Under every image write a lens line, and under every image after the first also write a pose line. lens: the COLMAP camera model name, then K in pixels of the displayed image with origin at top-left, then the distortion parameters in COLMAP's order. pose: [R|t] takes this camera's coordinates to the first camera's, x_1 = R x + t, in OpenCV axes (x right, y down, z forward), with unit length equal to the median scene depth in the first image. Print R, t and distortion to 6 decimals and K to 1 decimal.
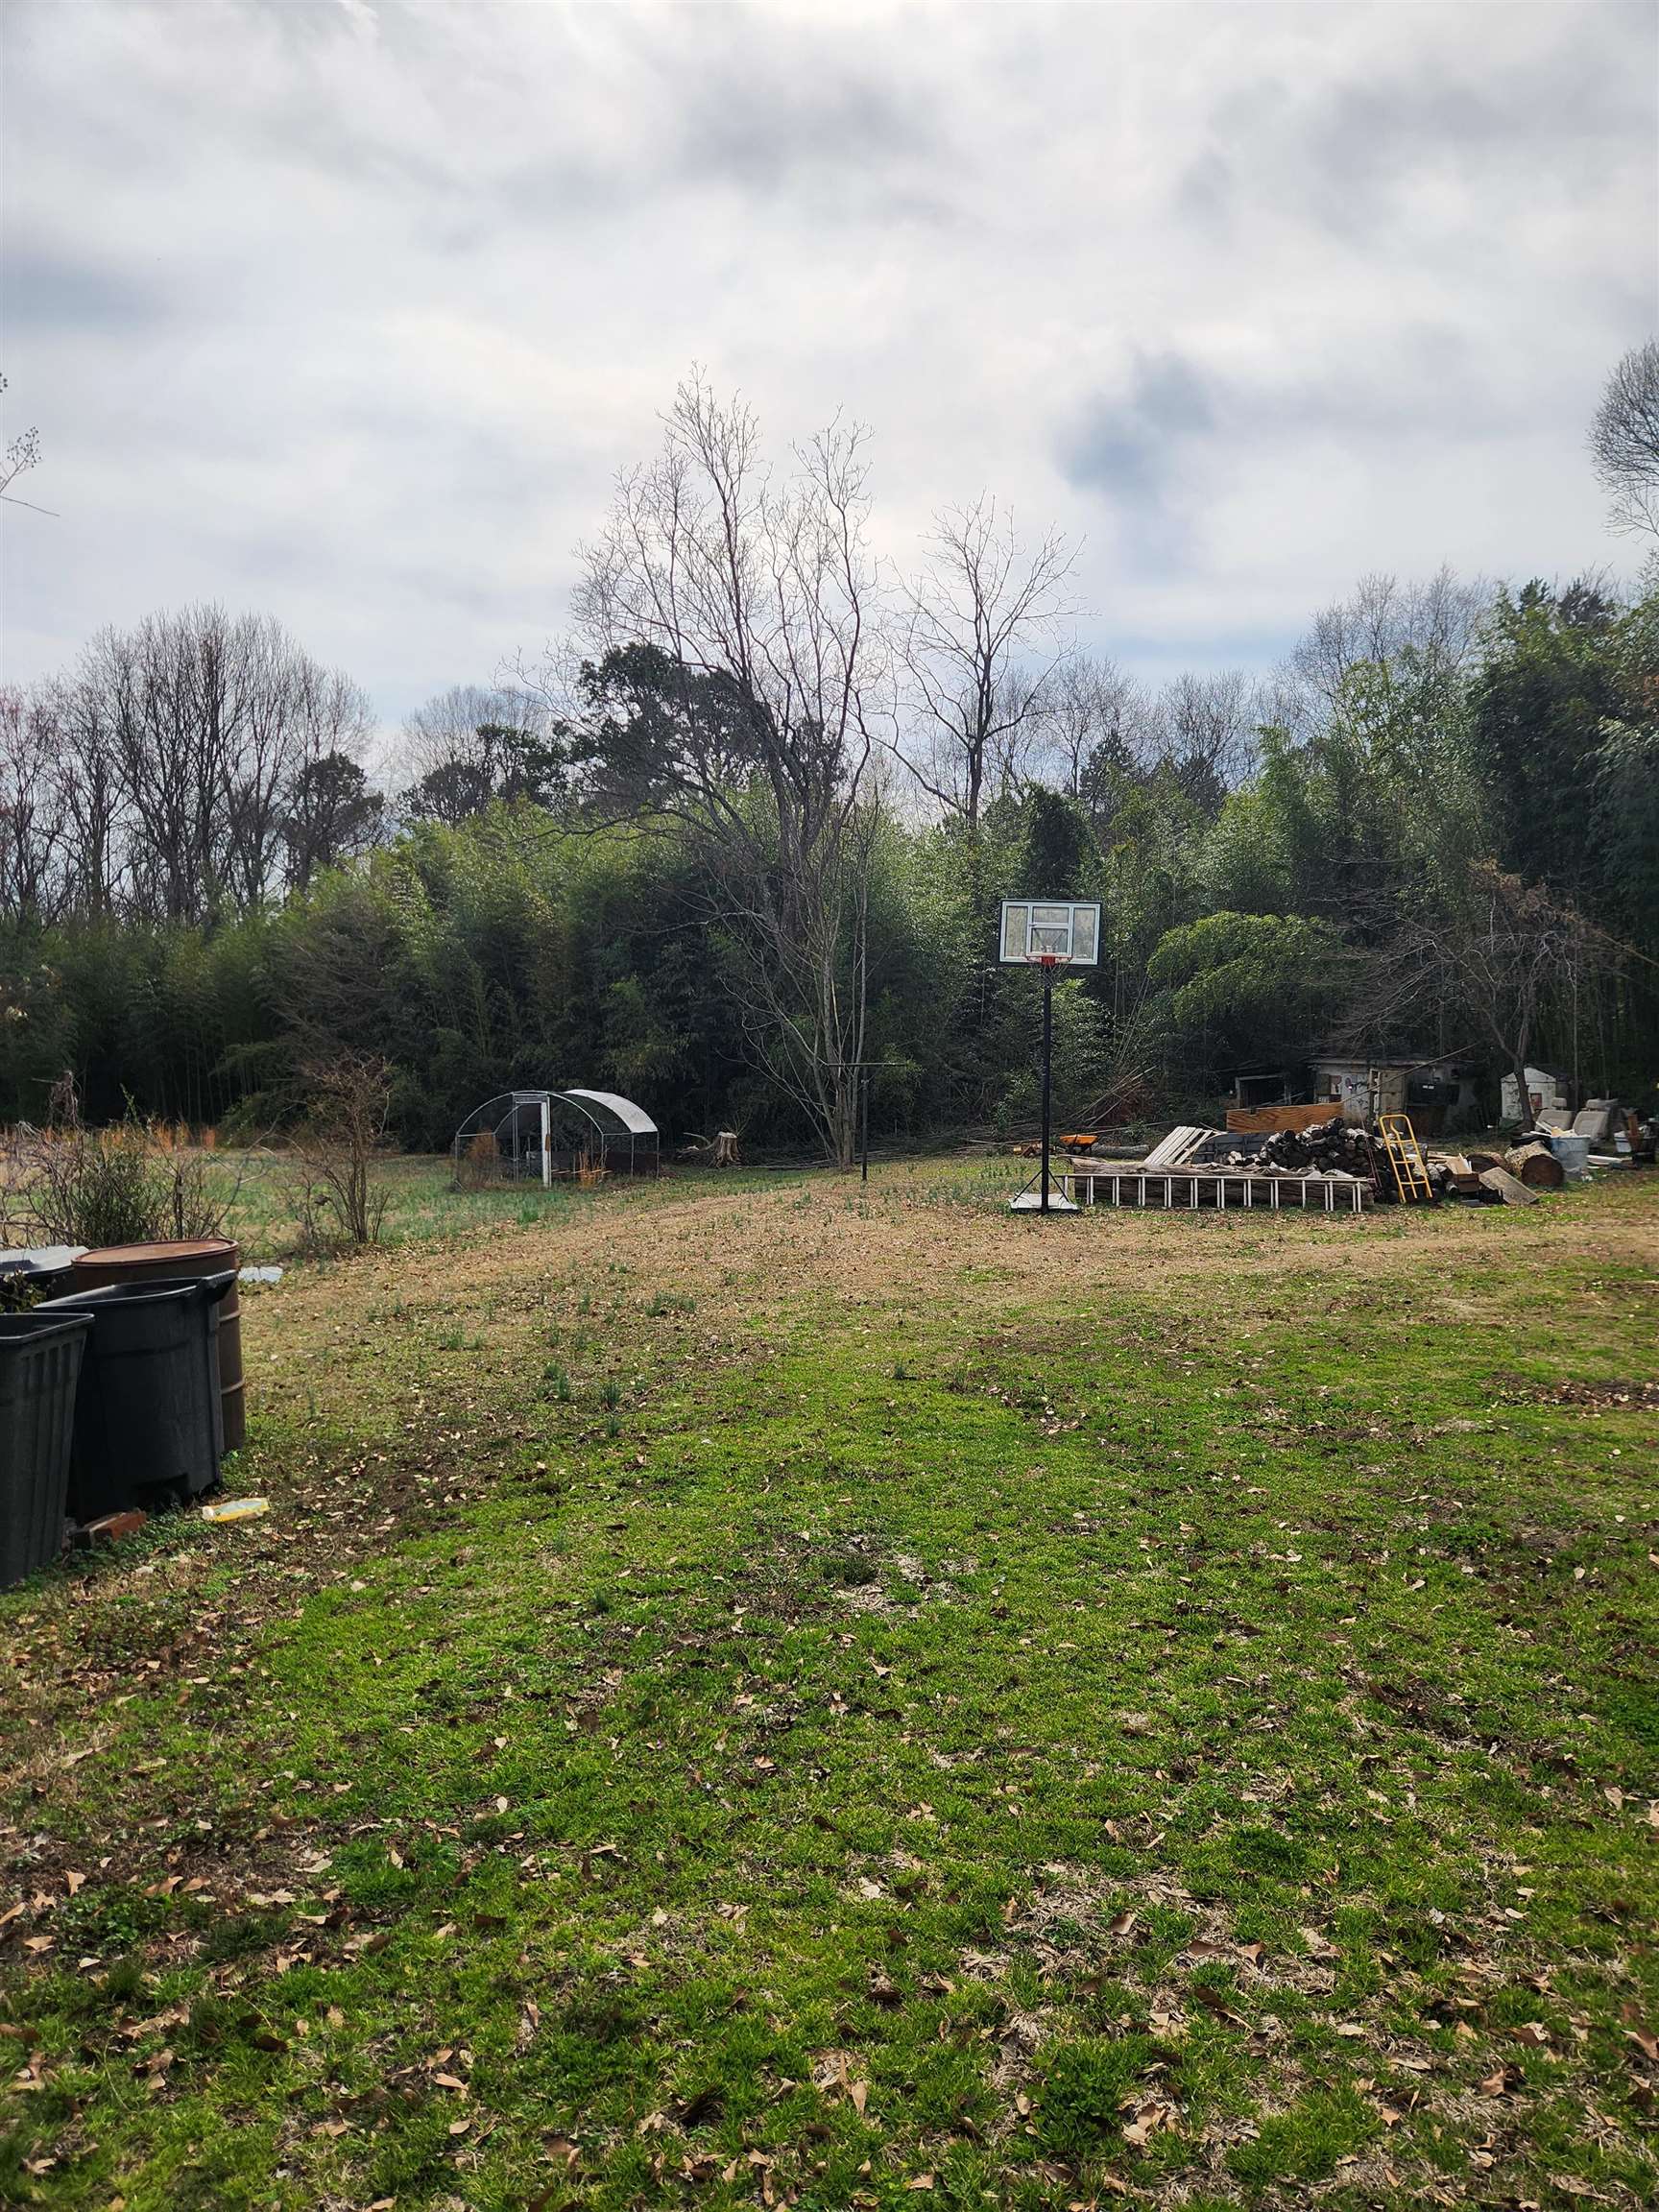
lens RADIAL K [[1482.3, 0, 838.3], [0, 1482.3, 1096.9], [0, 0, 1]] dist [0.061540, -0.061468]
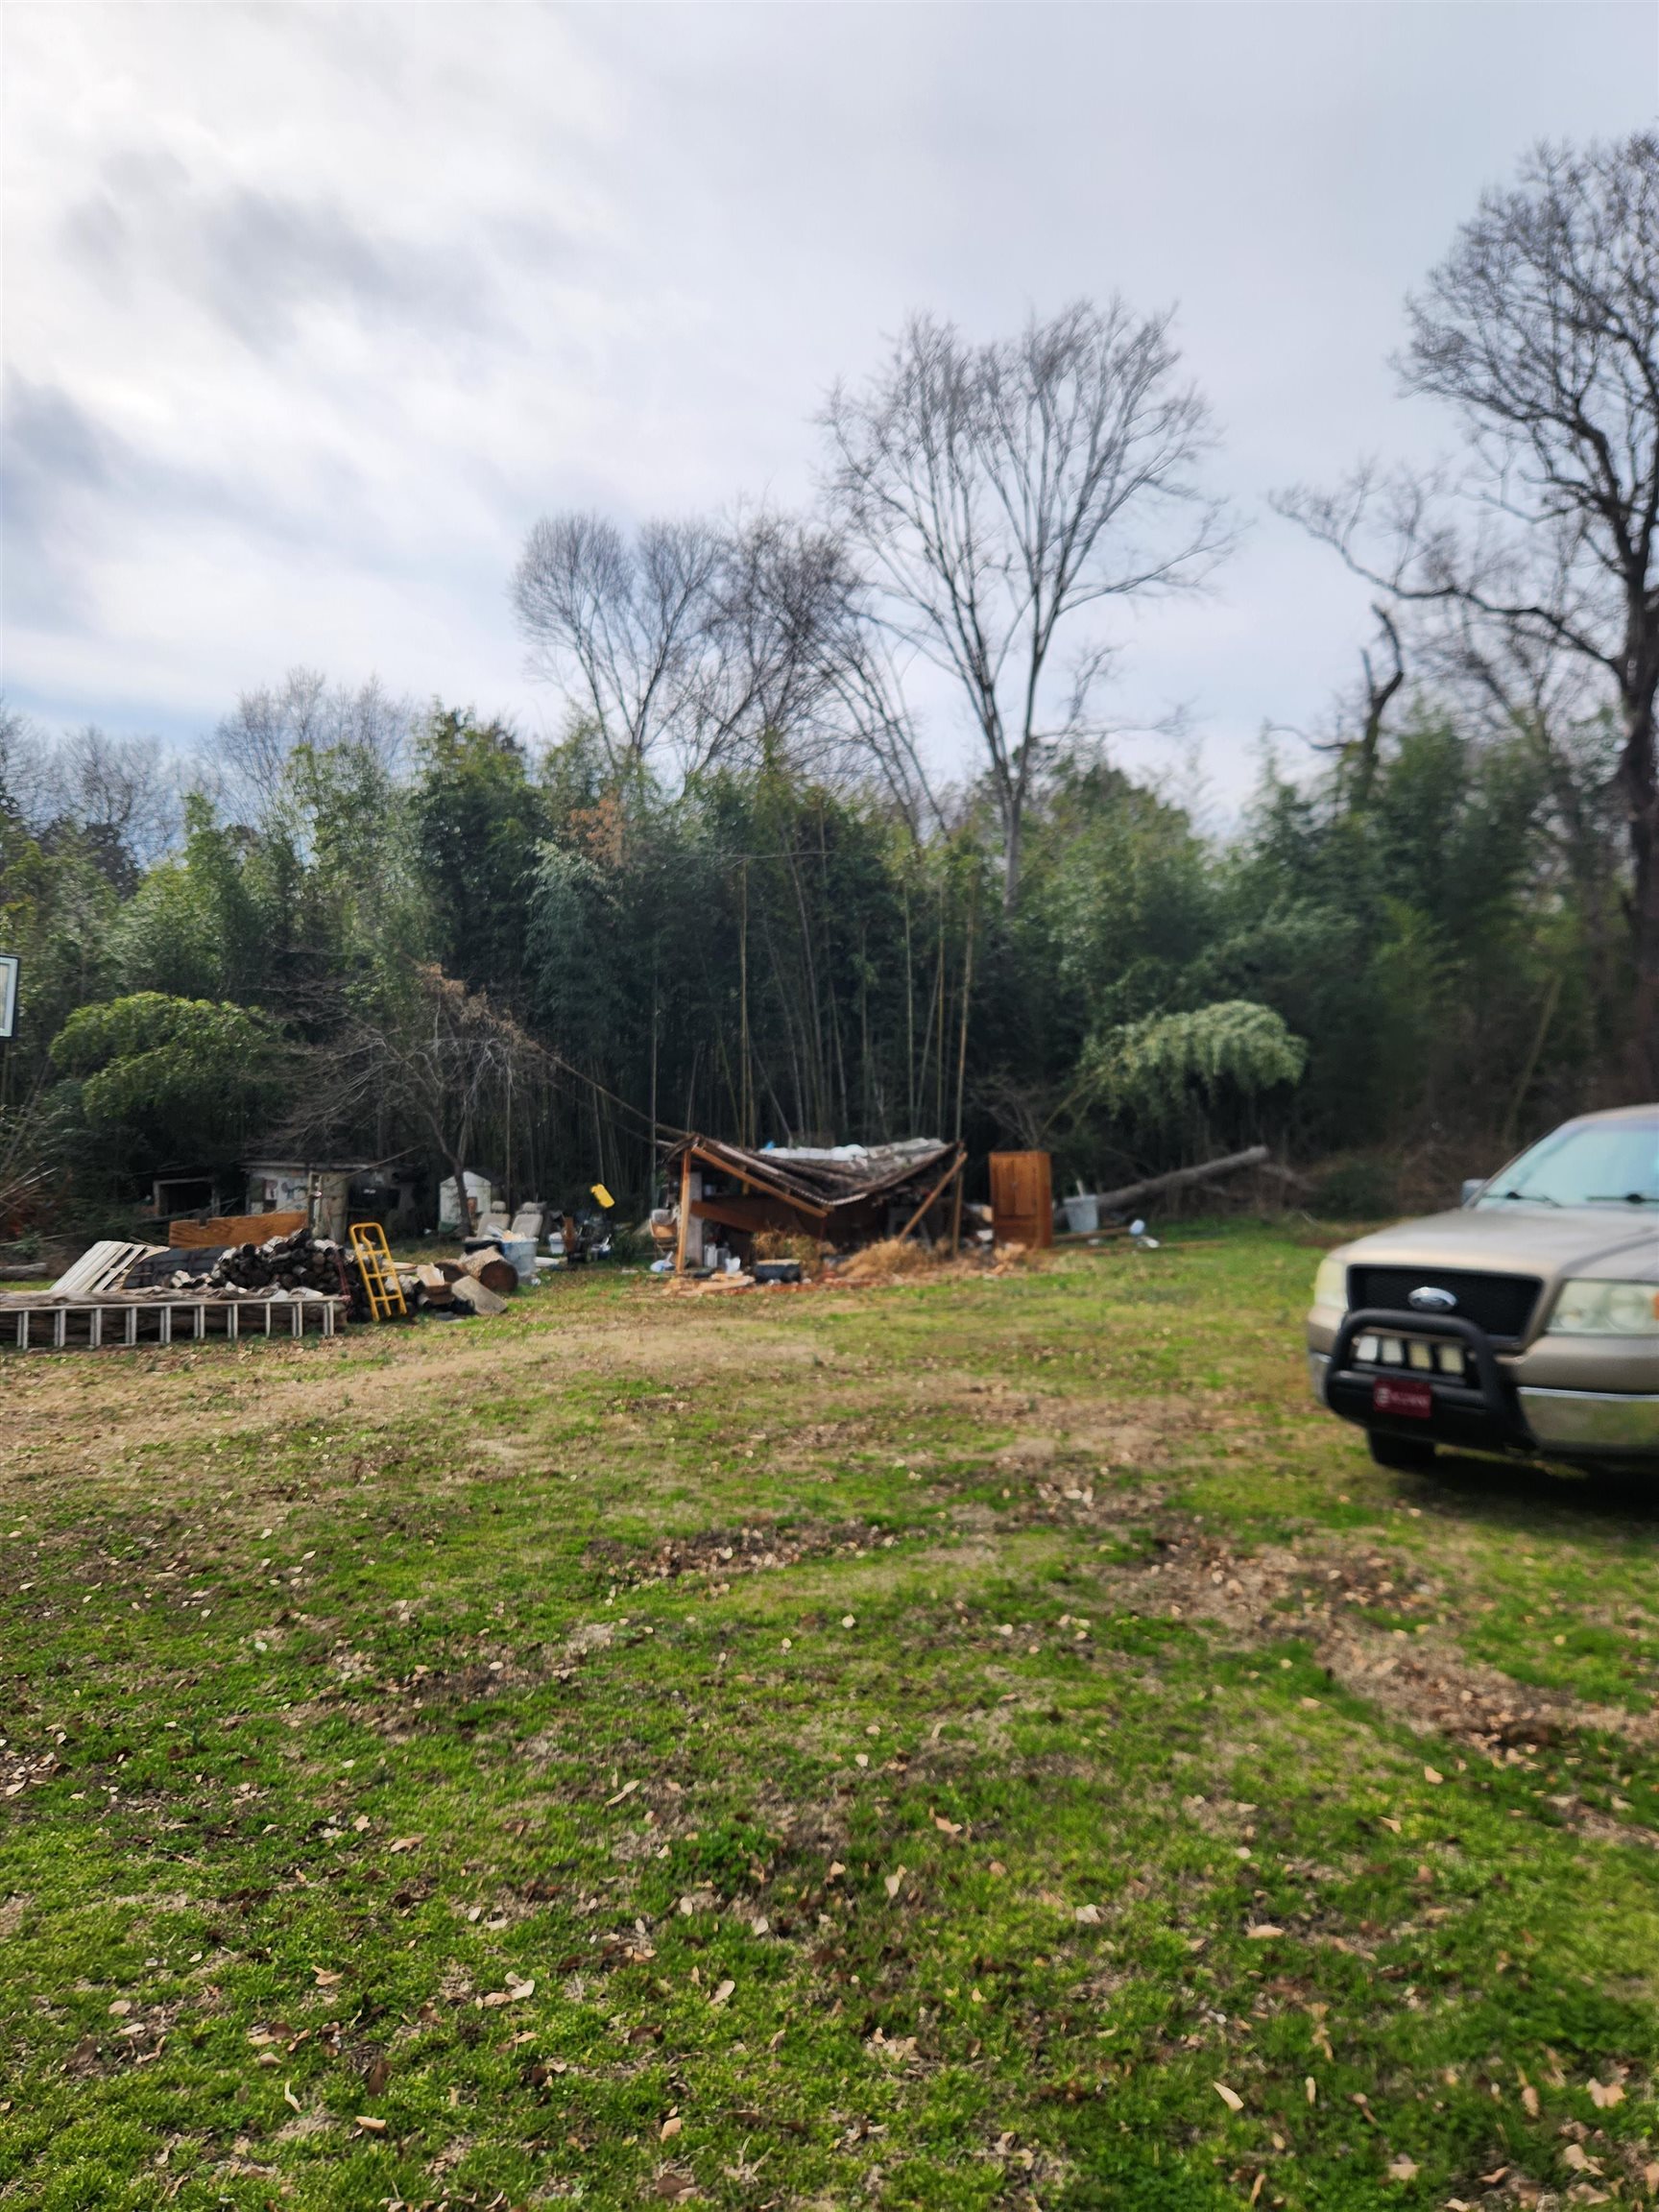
lens RADIAL K [[1482.3, 0, 838.3], [0, 1482.3, 1096.9], [0, 0, 1]] dist [0.061540, -0.061468]
pose [[0.760512, 0.038453, 0.648184, -0.001925], [0.005747, 0.997807, -0.065937, -0.003196], [-0.649298, 0.053871, 0.758624, 0.102739]]
